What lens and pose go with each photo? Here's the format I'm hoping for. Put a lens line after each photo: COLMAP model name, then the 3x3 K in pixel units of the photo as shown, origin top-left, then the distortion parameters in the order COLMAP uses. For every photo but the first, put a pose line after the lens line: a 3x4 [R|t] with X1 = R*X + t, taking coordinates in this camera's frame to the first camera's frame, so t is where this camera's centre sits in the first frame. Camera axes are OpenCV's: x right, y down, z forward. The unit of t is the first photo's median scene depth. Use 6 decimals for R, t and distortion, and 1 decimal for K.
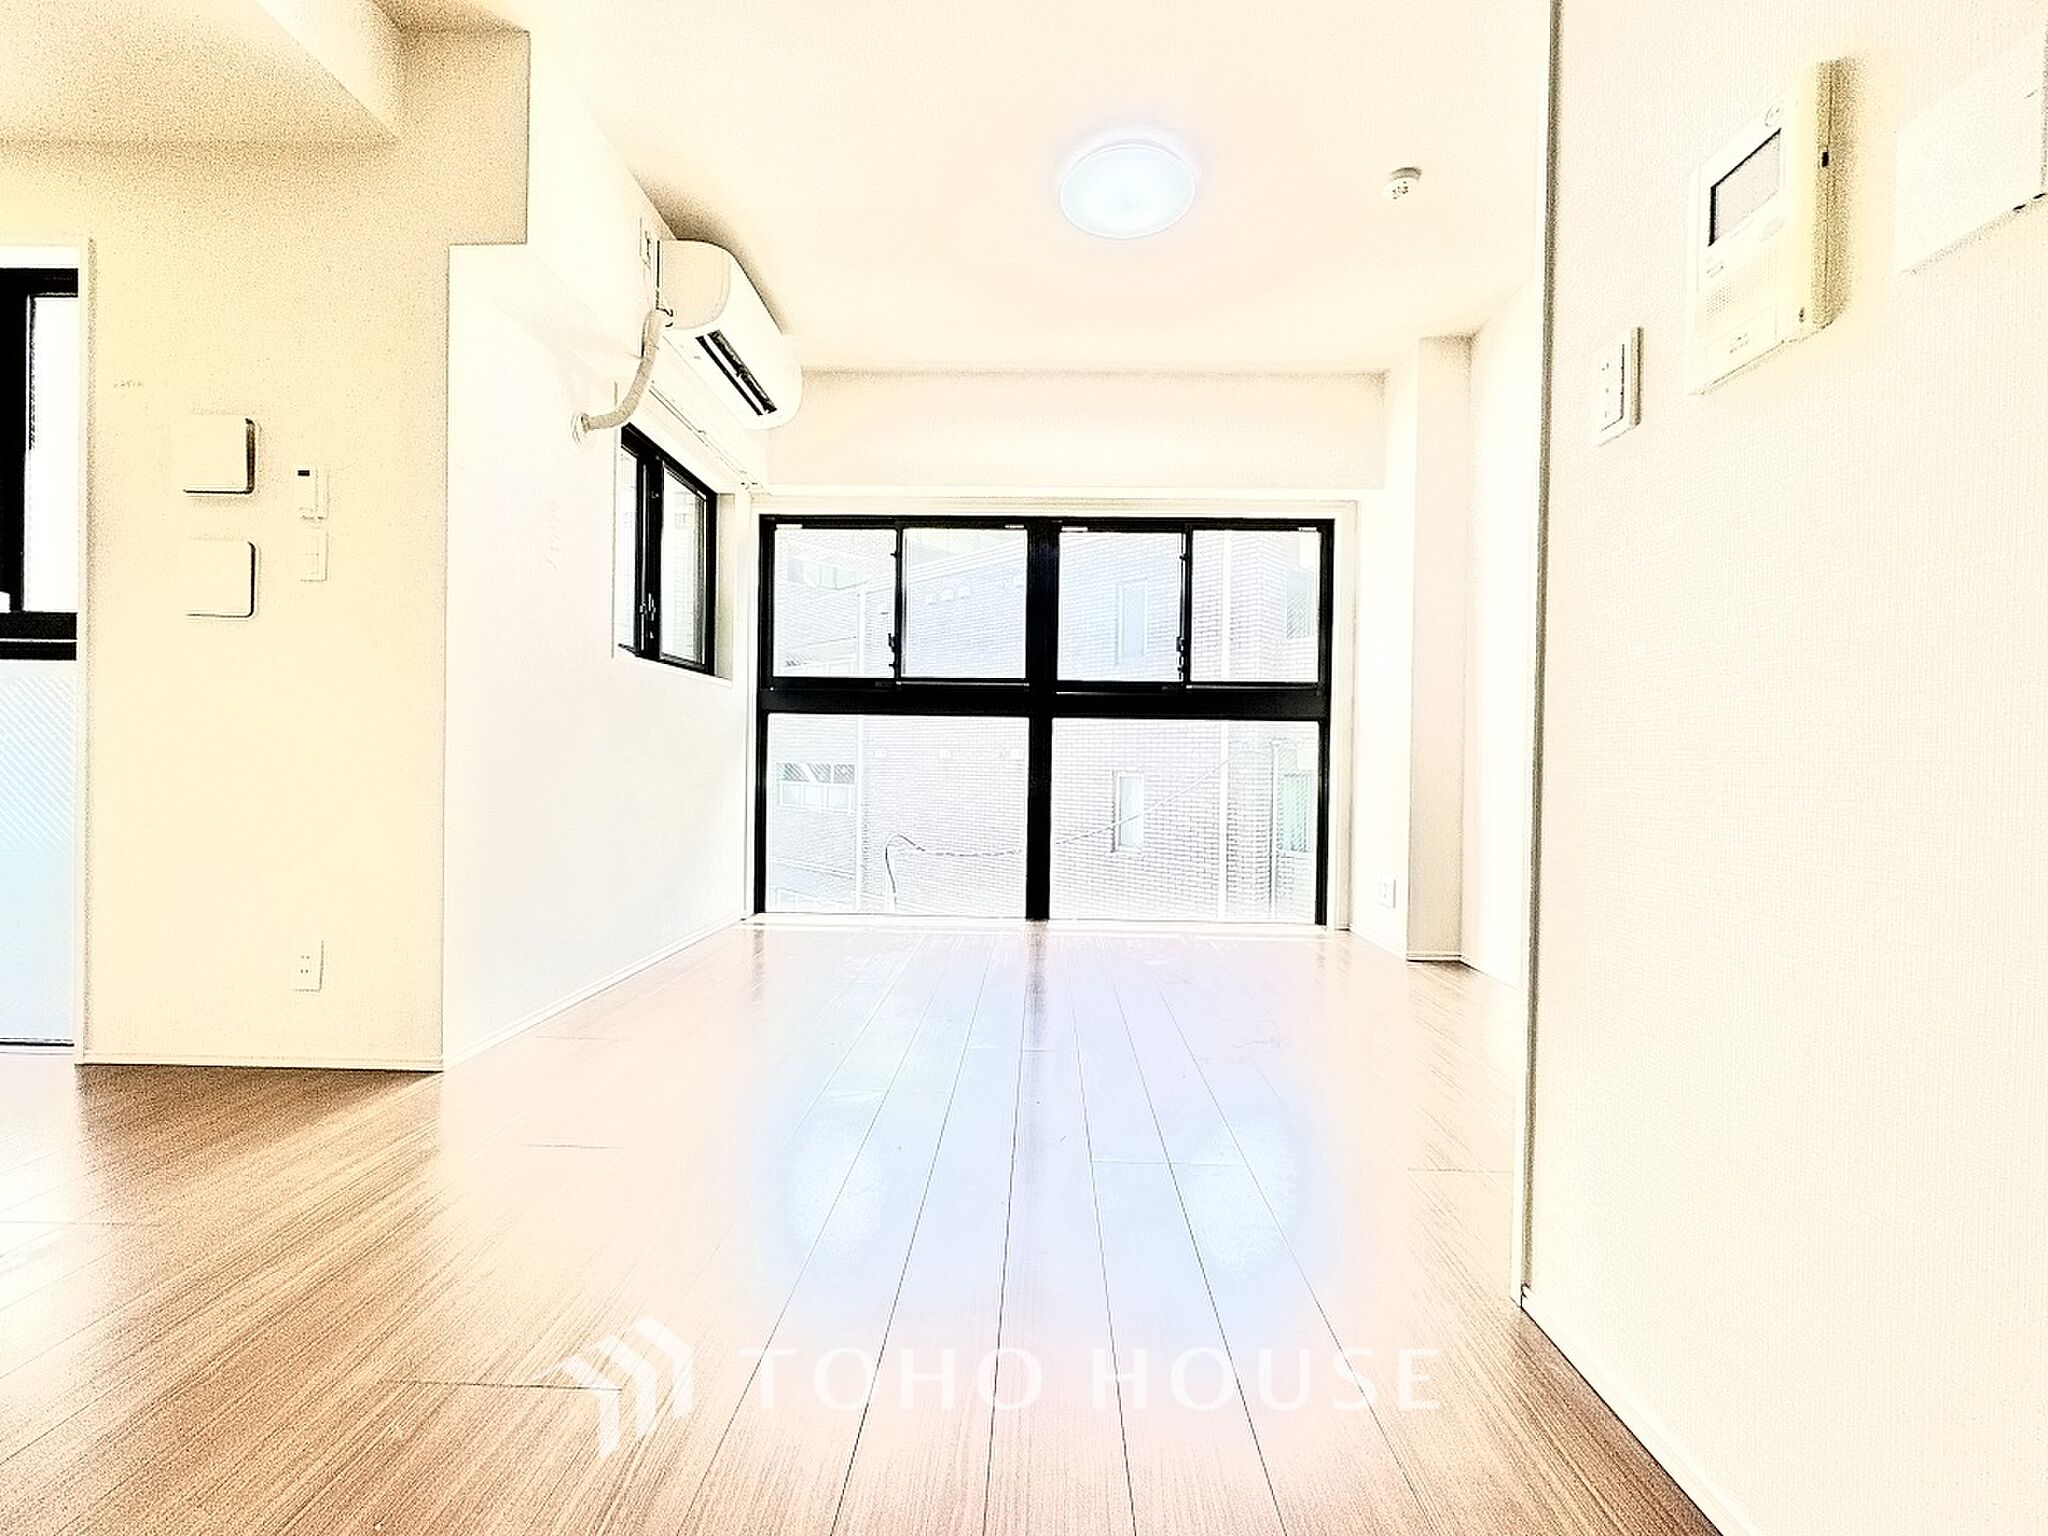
lens RADIAL K [[818.3, 0, 1022.7], [0, 818.3, 757.8], [0, 0, 1]] dist [-0.000789, -0.001283]
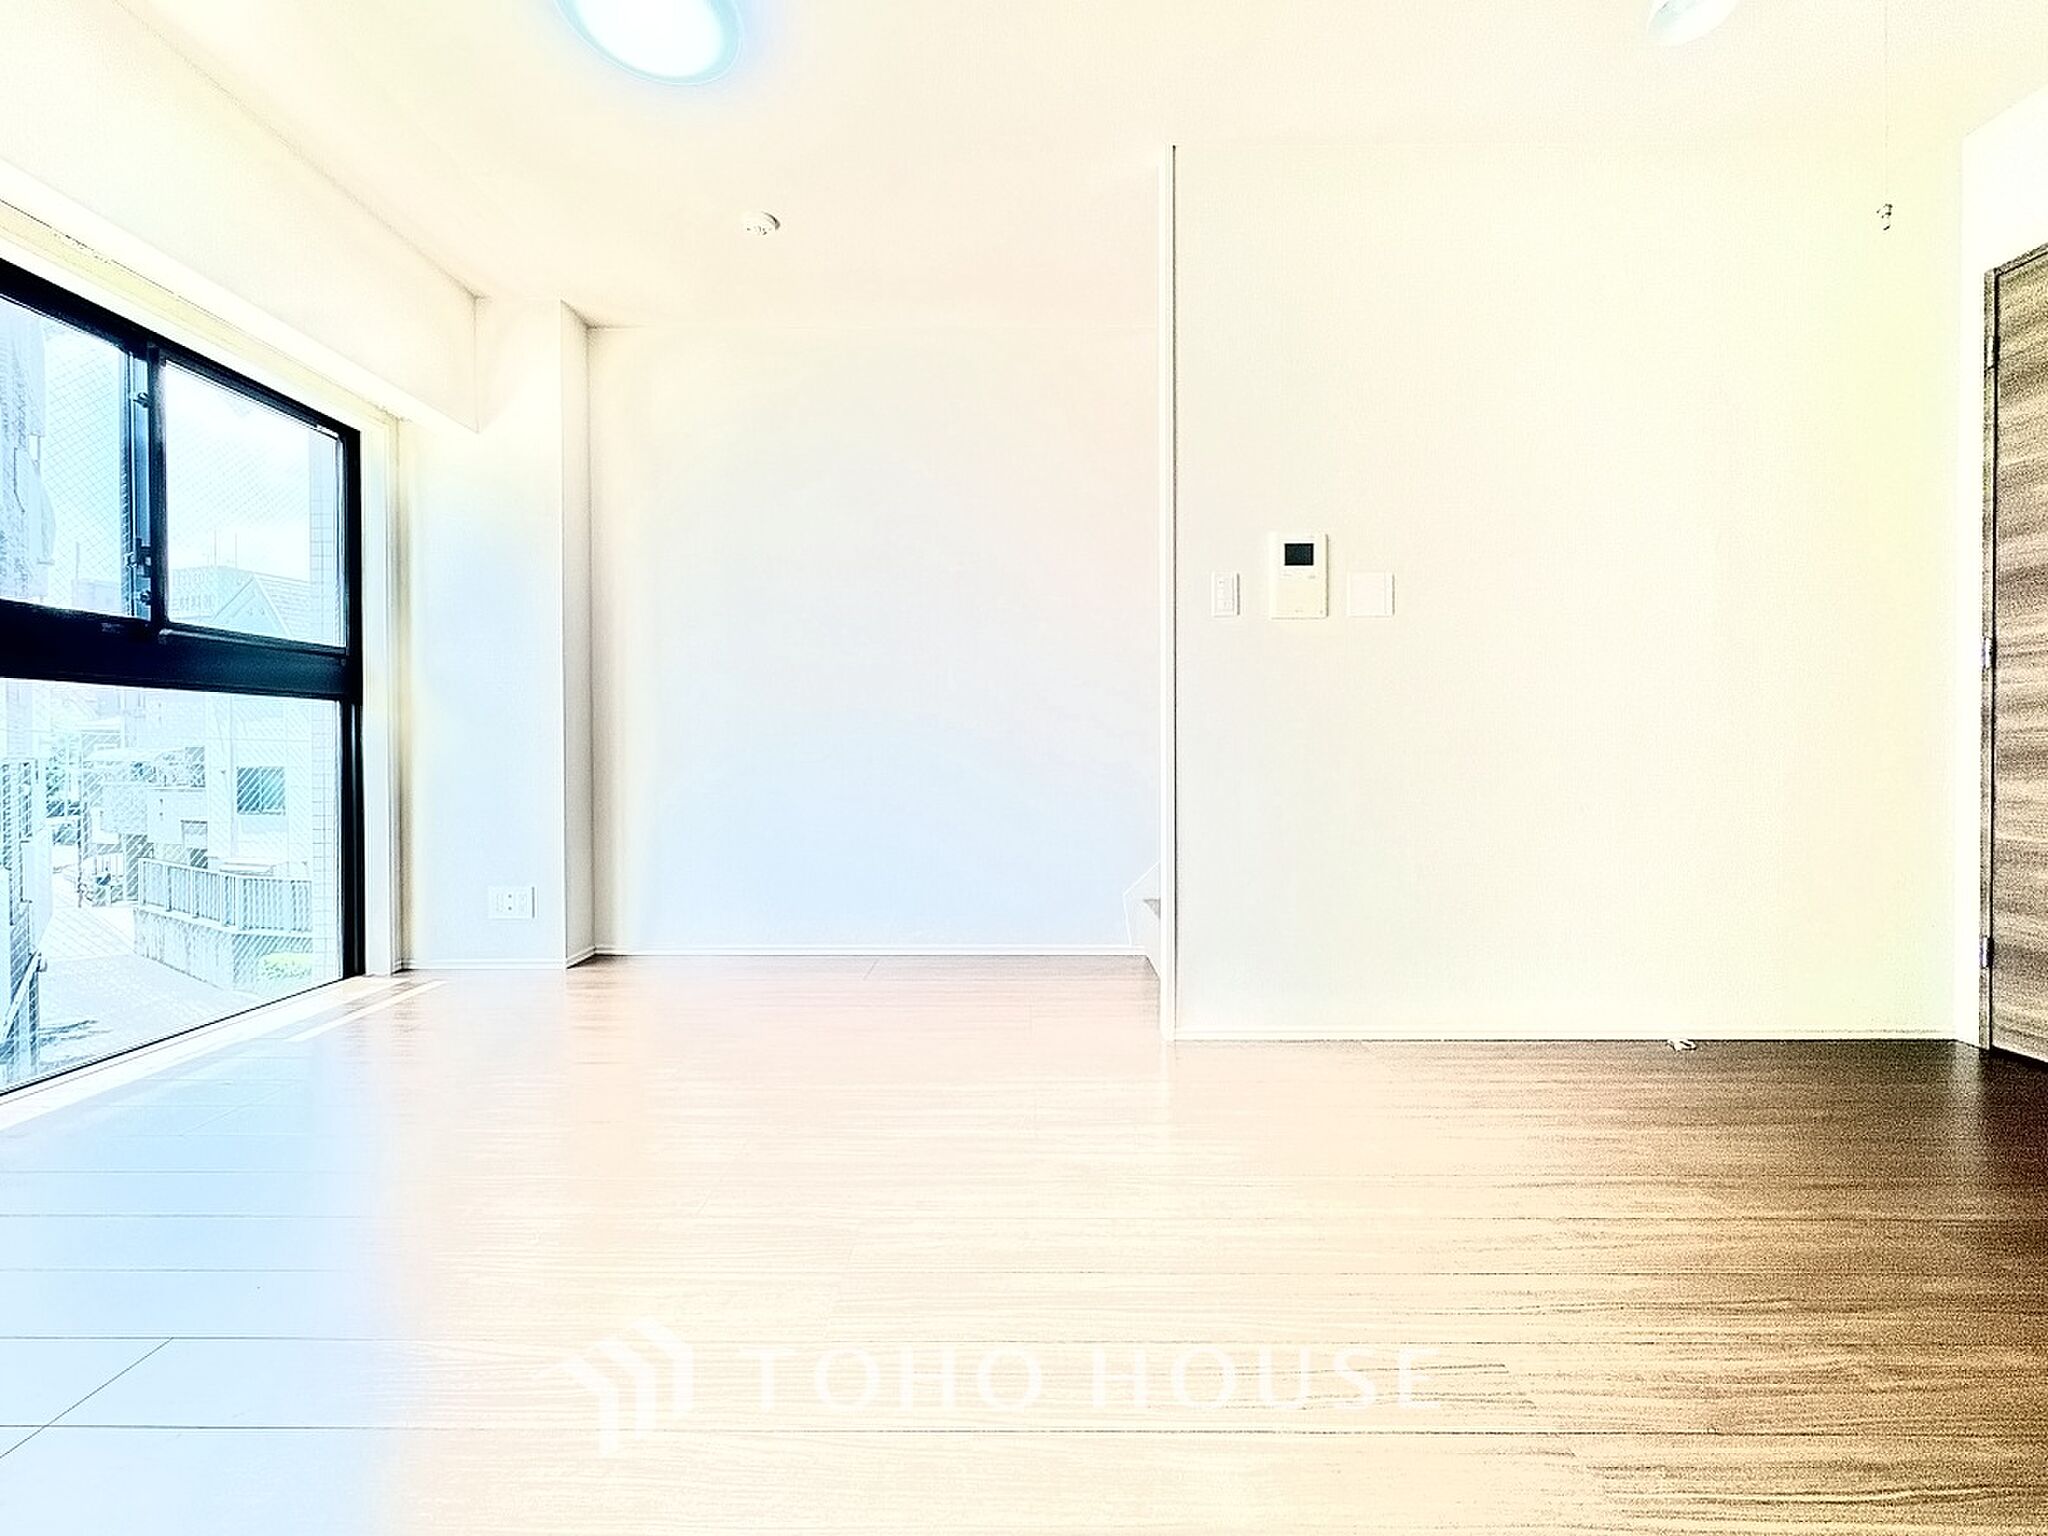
lens RADIAL K [[818.3, 0, 1037.8], [0, 818.3, 765.2], [0, 0, 1]] dist [-0.000789, -0.001283]
pose [[-0.024219, -0.029696, 0.999266, -0.387439], [-0.003275, 0.999556, 0.029625, -0.011115], [-0.999701, -0.002555, -0.024305, 0.396427]]
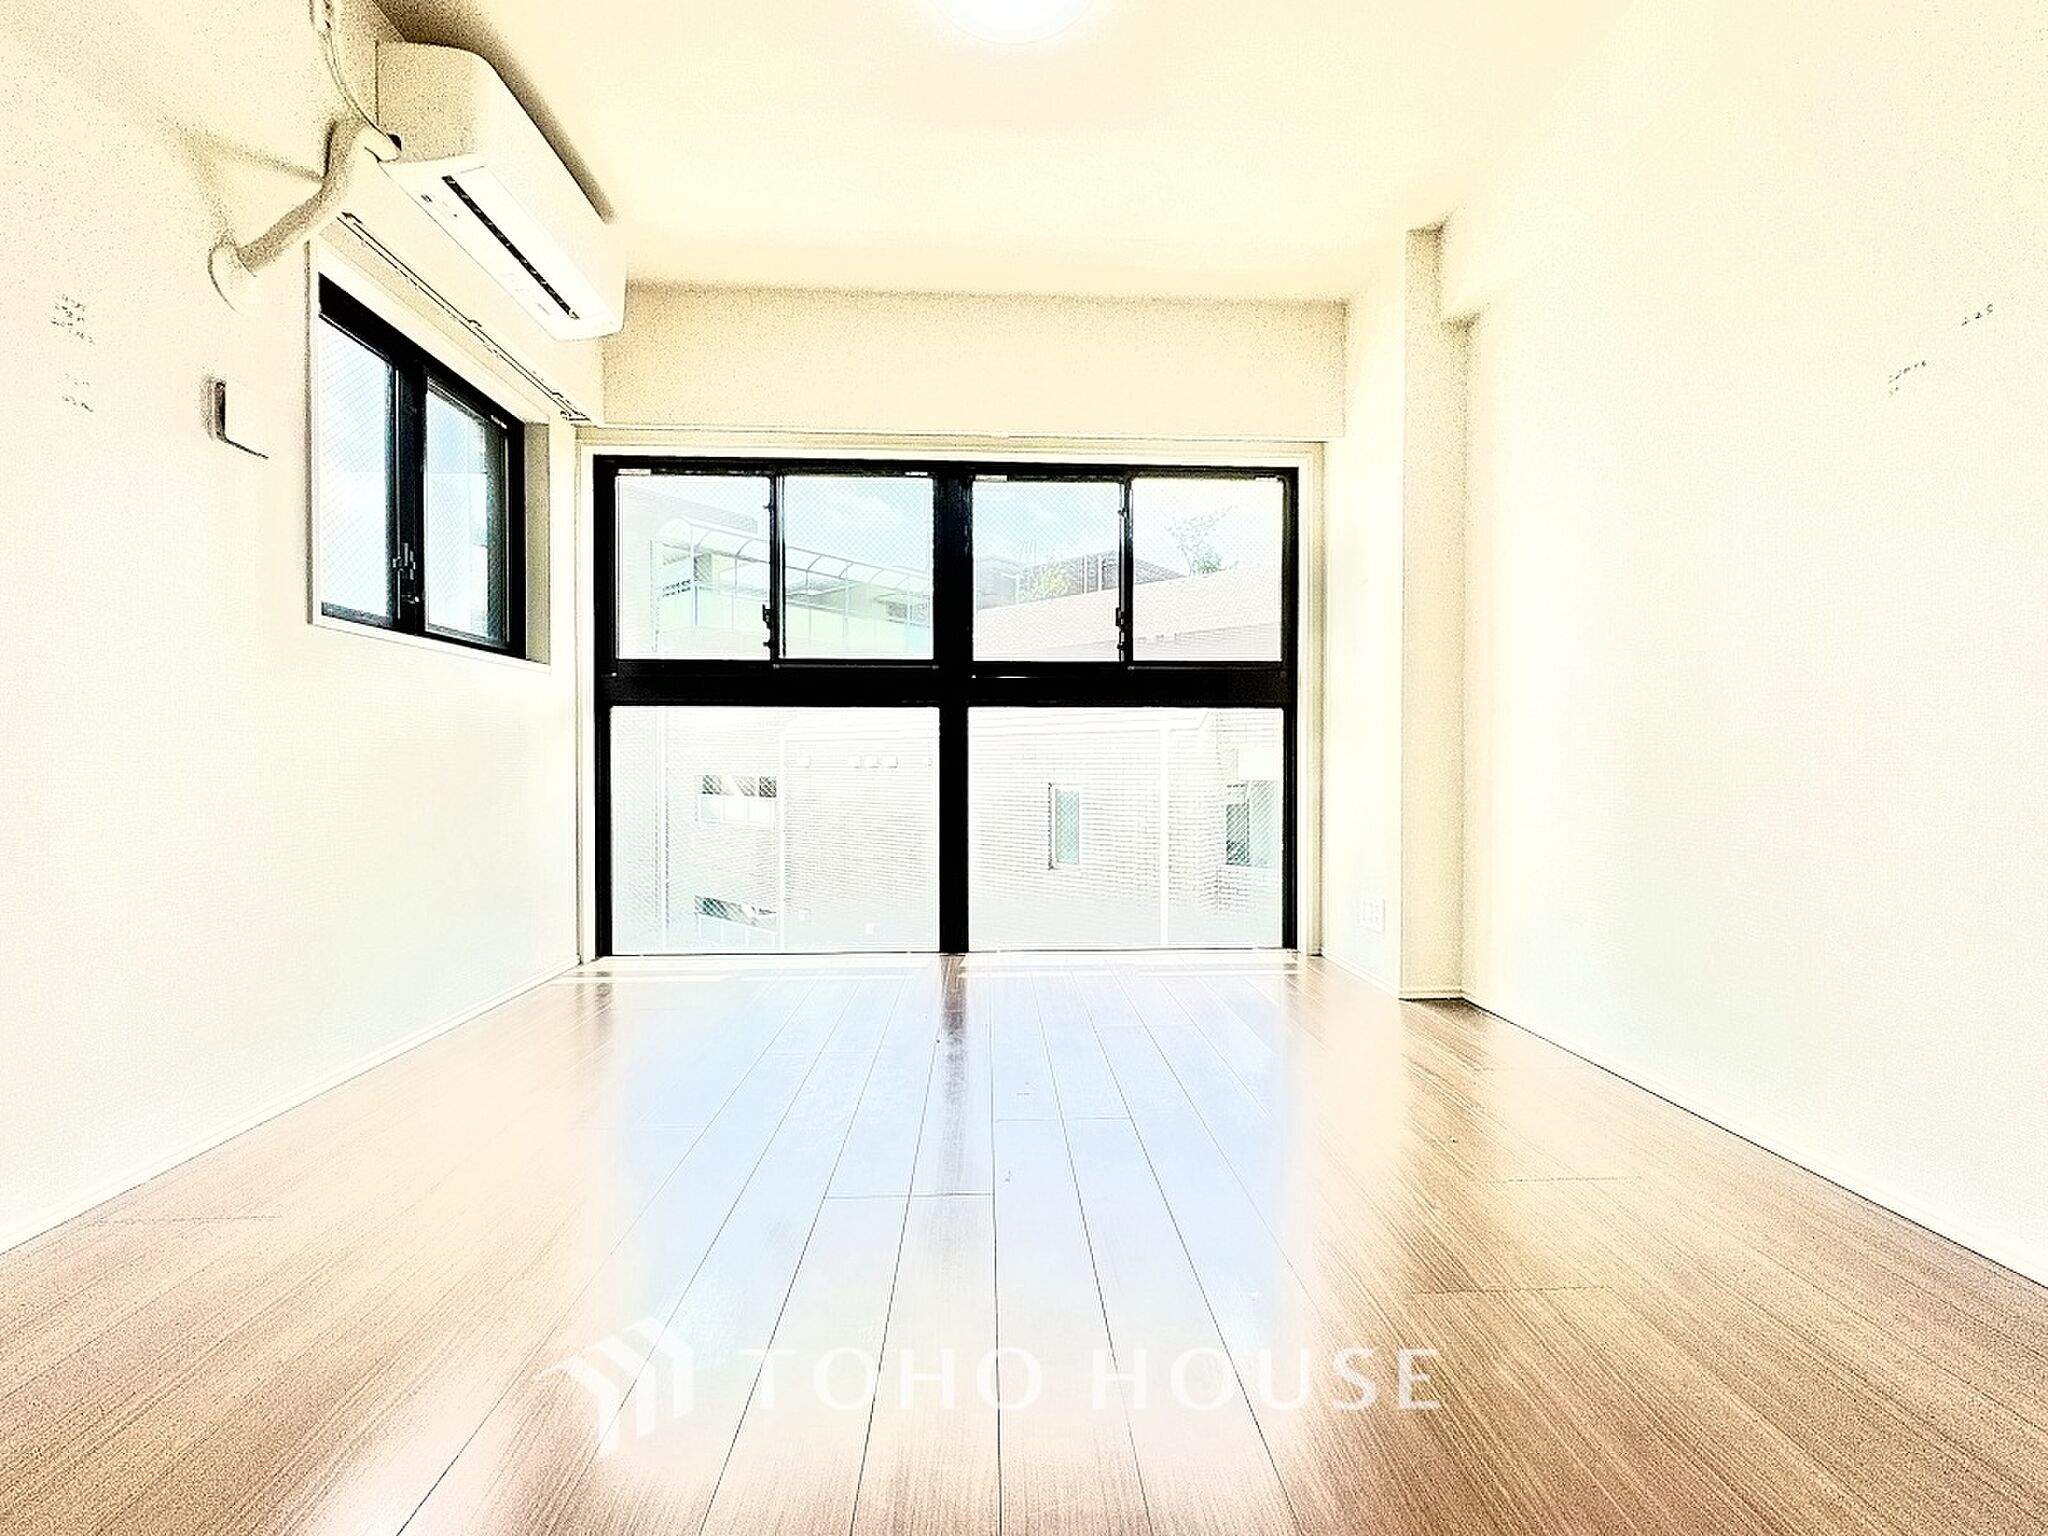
lens RADIAL K [[818.3, 0, 1030.6], [0, 818.3, 757.0], [0, 0, 1]] dist [-0.000789, -0.001283]
pose [[0.996917, -0.016268, 0.076756, 0.035756], [0.015602, 0.999835, 0.009270, -0.005427], [-0.076894, -0.008044, 0.997007, 0.176587]]
